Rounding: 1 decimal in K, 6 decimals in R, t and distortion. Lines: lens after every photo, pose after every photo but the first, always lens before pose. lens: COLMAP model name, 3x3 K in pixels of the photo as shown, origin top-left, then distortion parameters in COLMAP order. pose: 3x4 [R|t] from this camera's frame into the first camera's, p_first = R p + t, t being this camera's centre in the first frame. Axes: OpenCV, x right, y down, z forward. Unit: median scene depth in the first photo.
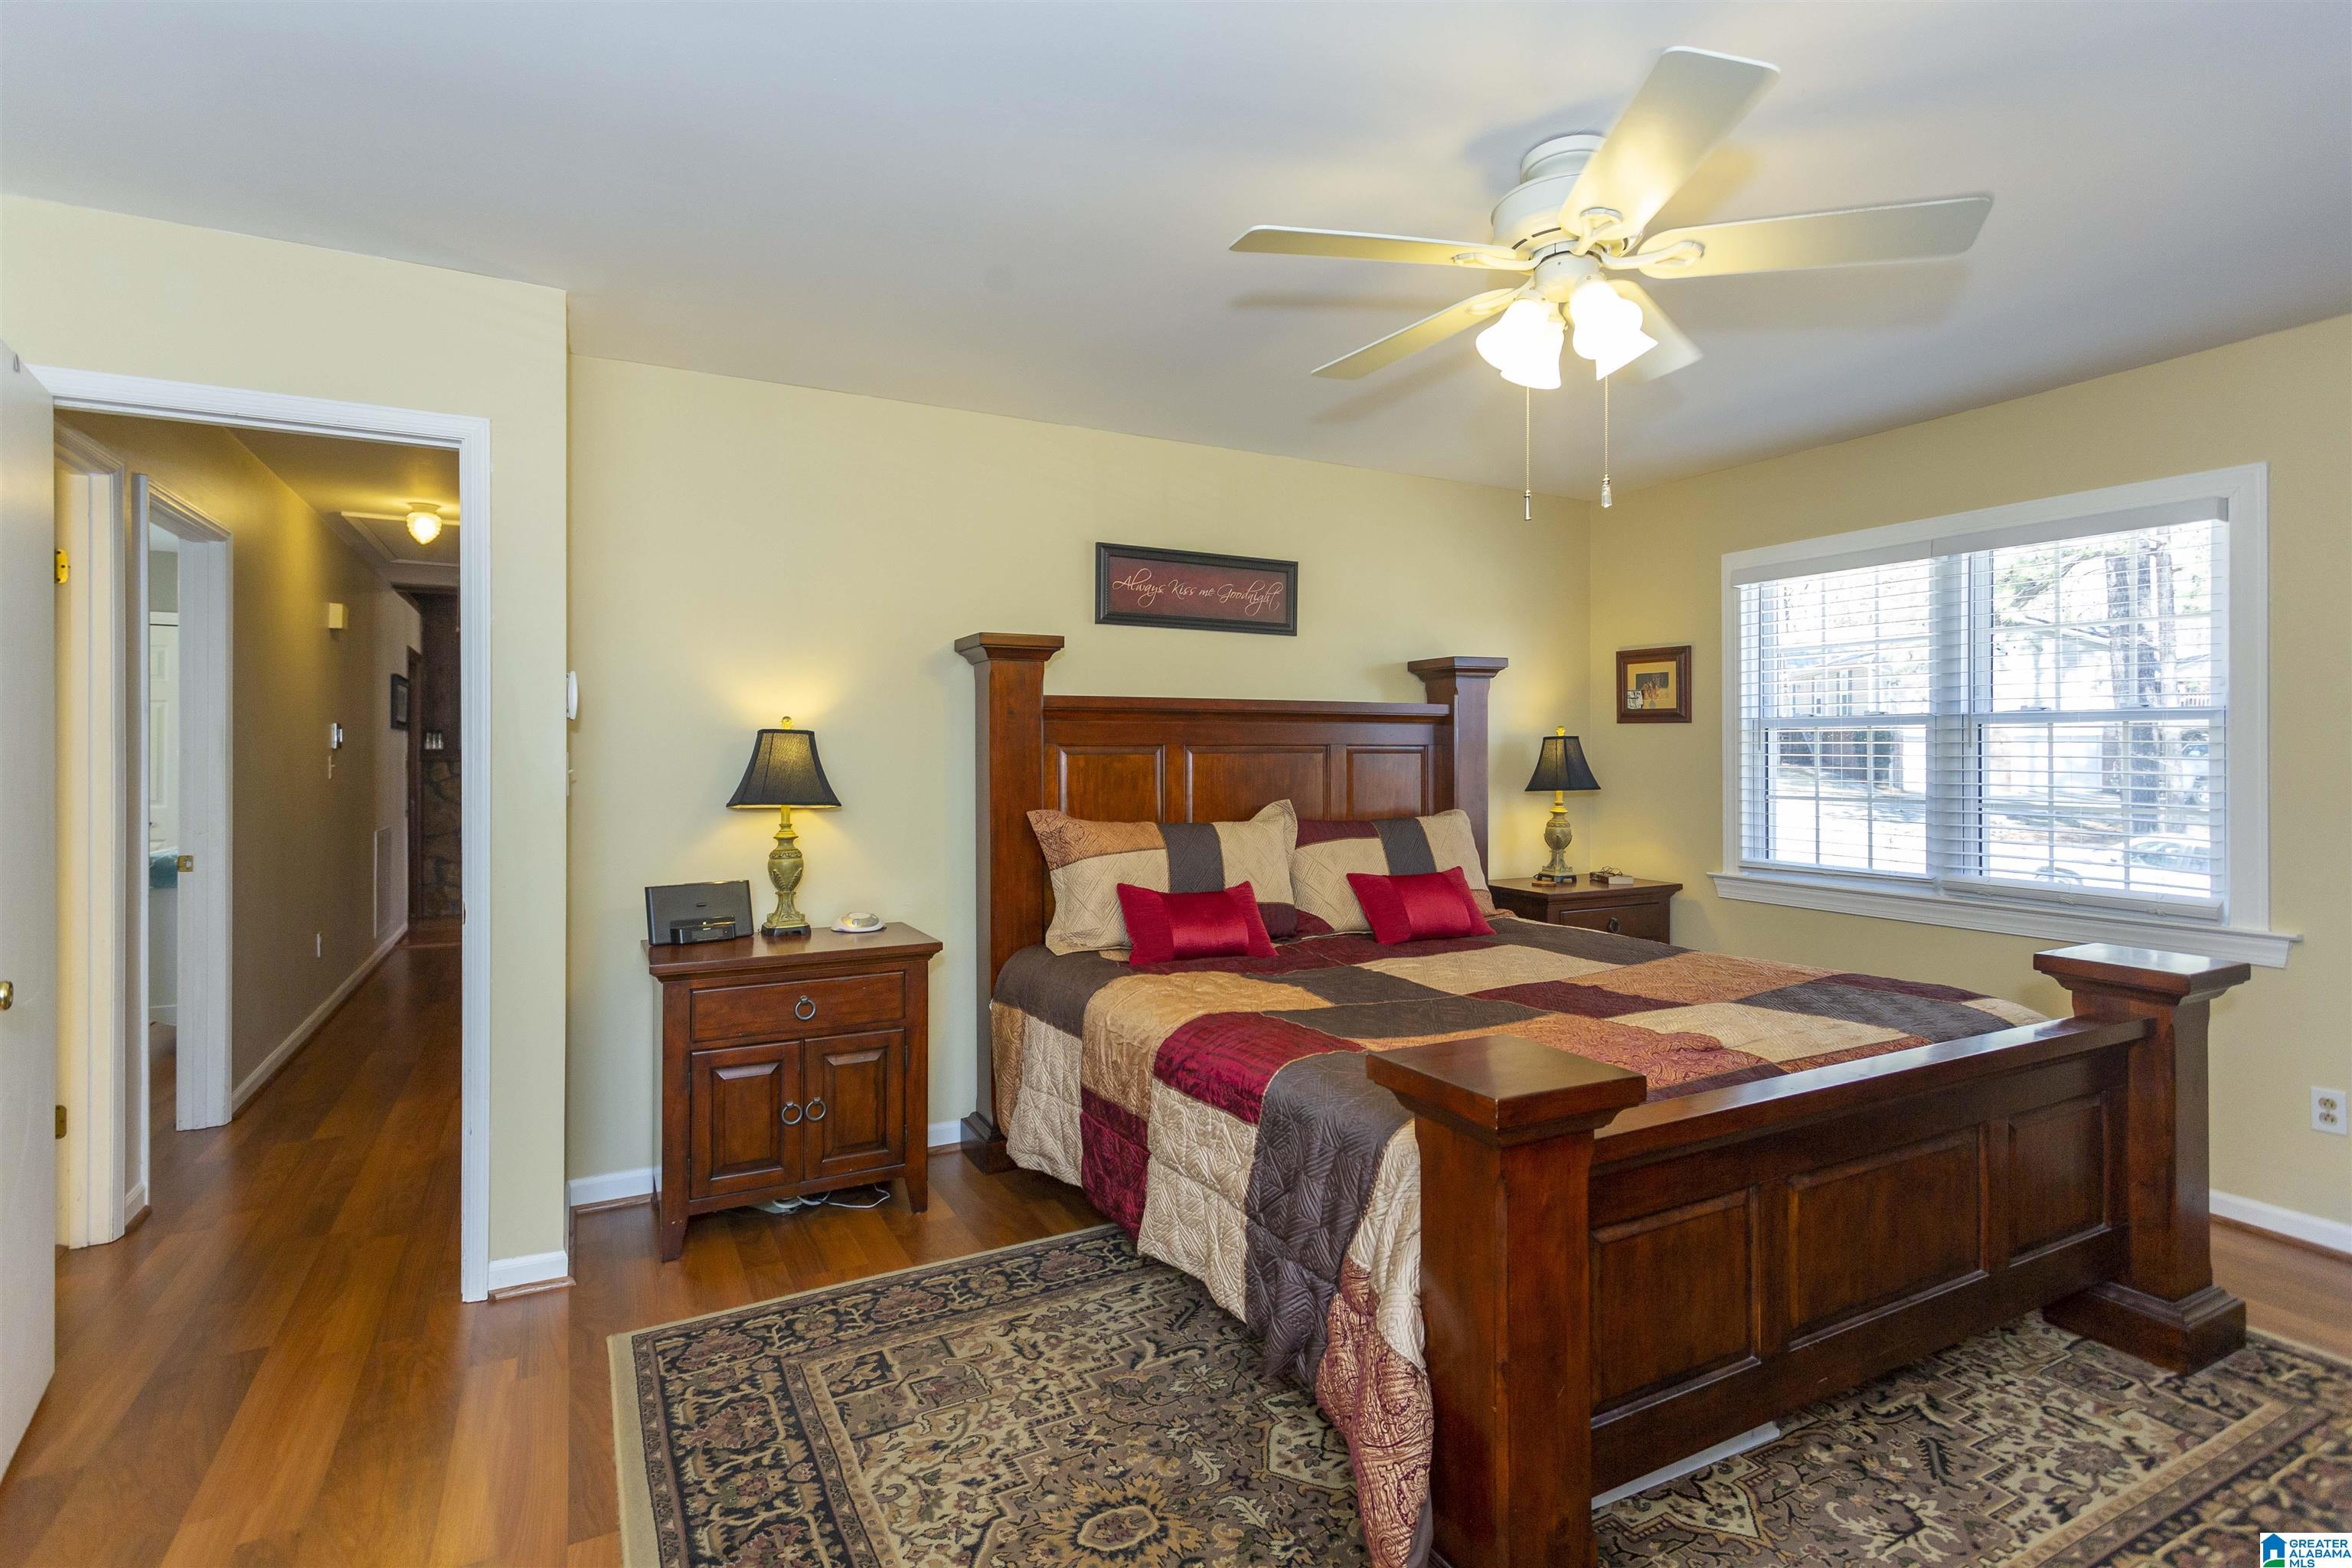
lens RADIAL K [[1139.9, 0, 1194.0], [0, 1139.9, 767.8], [0, 0, 1]] dist [-0.005745, 0.000041]
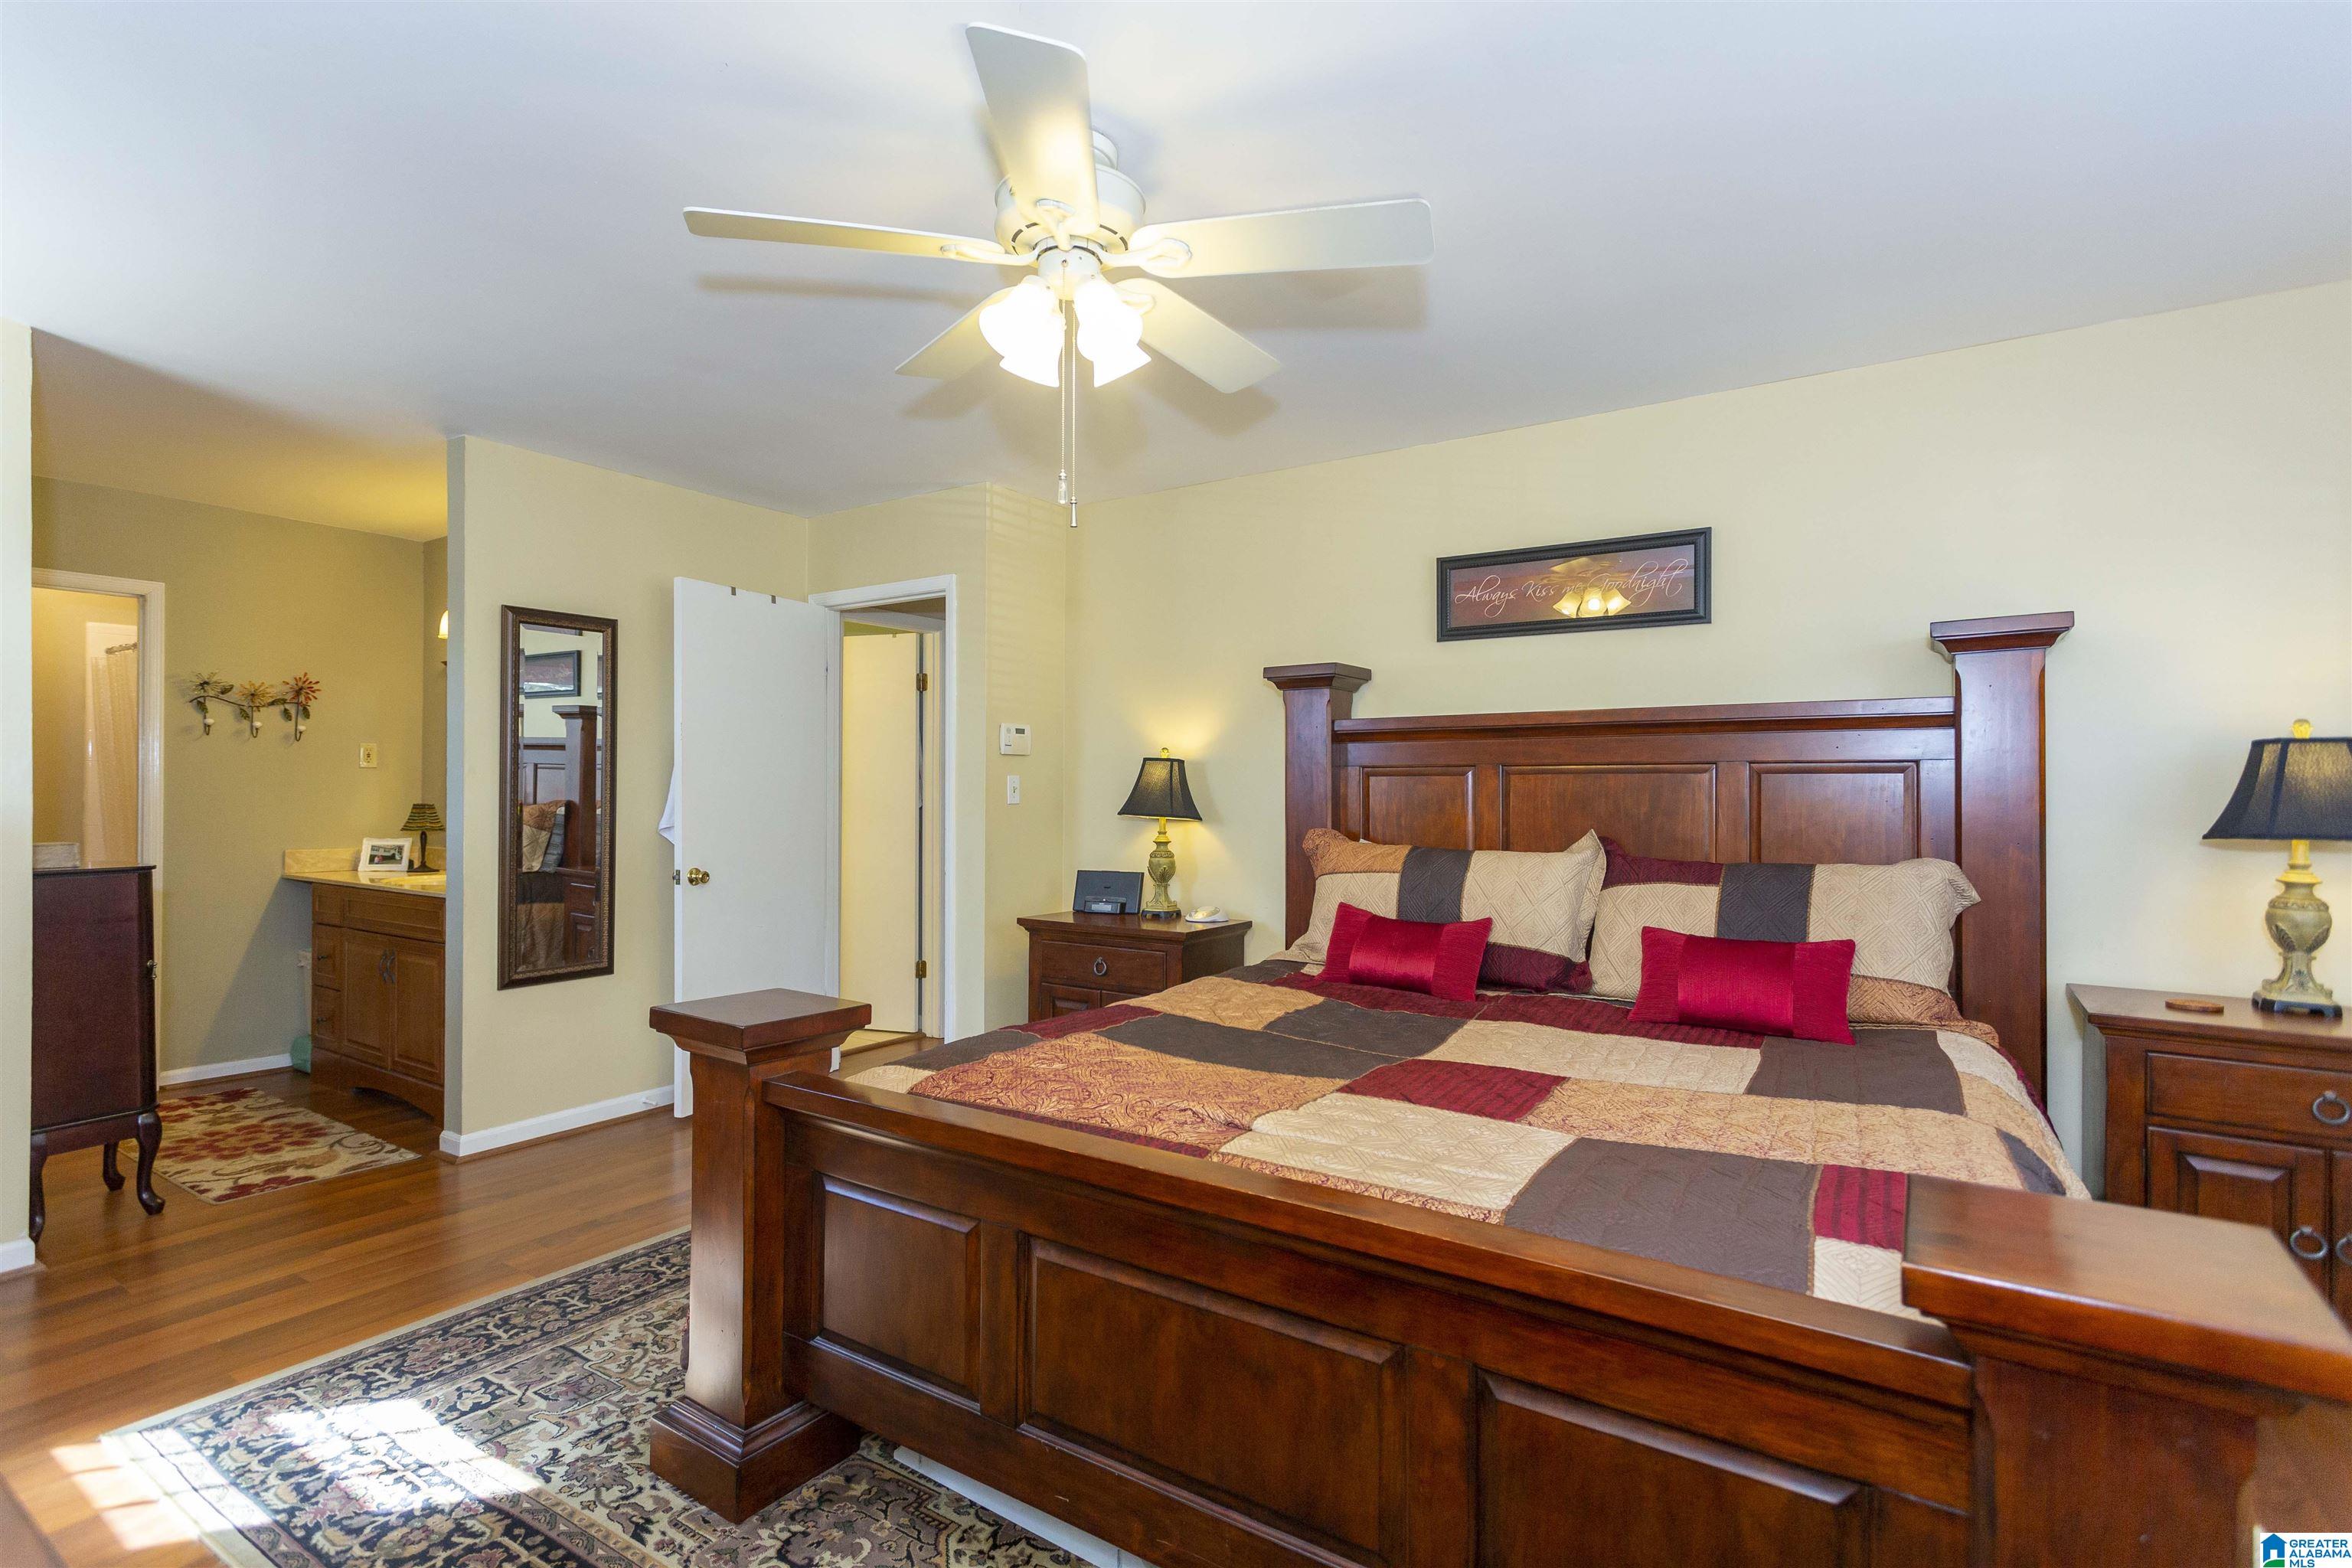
lens RADIAL K [[1139.9, 0, 1161.1], [0, 1139.9, 788.6], [0, 0, 1]] dist [-0.005745, 0.000041]
pose [[0.451436, 0.006358, -0.892281, 0.692932], [-0.006517, 0.999971, 0.003828, -0.003332], [0.892280, 0.004087, 0.451464, 0.356067]]
